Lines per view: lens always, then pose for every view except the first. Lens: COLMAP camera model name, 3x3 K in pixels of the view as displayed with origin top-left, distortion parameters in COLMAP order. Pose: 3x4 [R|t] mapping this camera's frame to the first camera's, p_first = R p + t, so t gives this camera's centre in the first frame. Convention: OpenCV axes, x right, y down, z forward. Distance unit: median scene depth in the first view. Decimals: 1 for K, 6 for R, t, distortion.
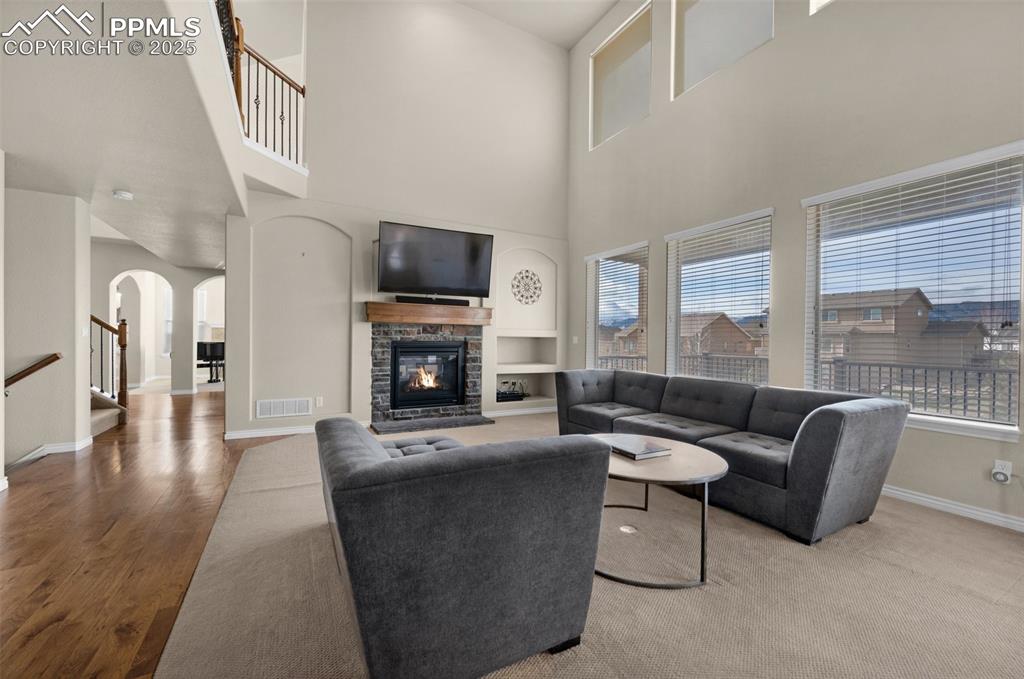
lens RADIAL K [[414.5, 0, 511.6], [0, 414.5, 336.8], [0, 0, 1]] dist [-0.000528, -0.000163]
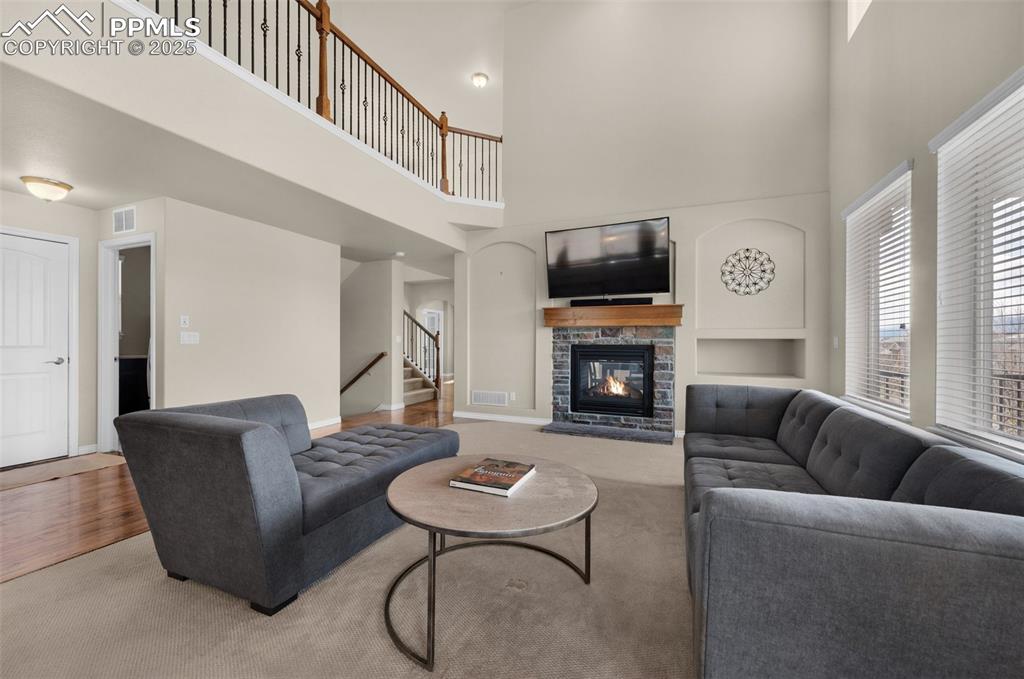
lens RADIAL K [[414.5, 0, 509.1], [0, 414.5, 339.5], [0, 0, 1]] dist [-0.000528, -0.000163]
pose [[0.611783, -0.015259, -0.790879, 0.419205], [0.005924, 0.999874, -0.014709, 0.011078], [0.791004, 0.004314, 0.611796, 0.245999]]
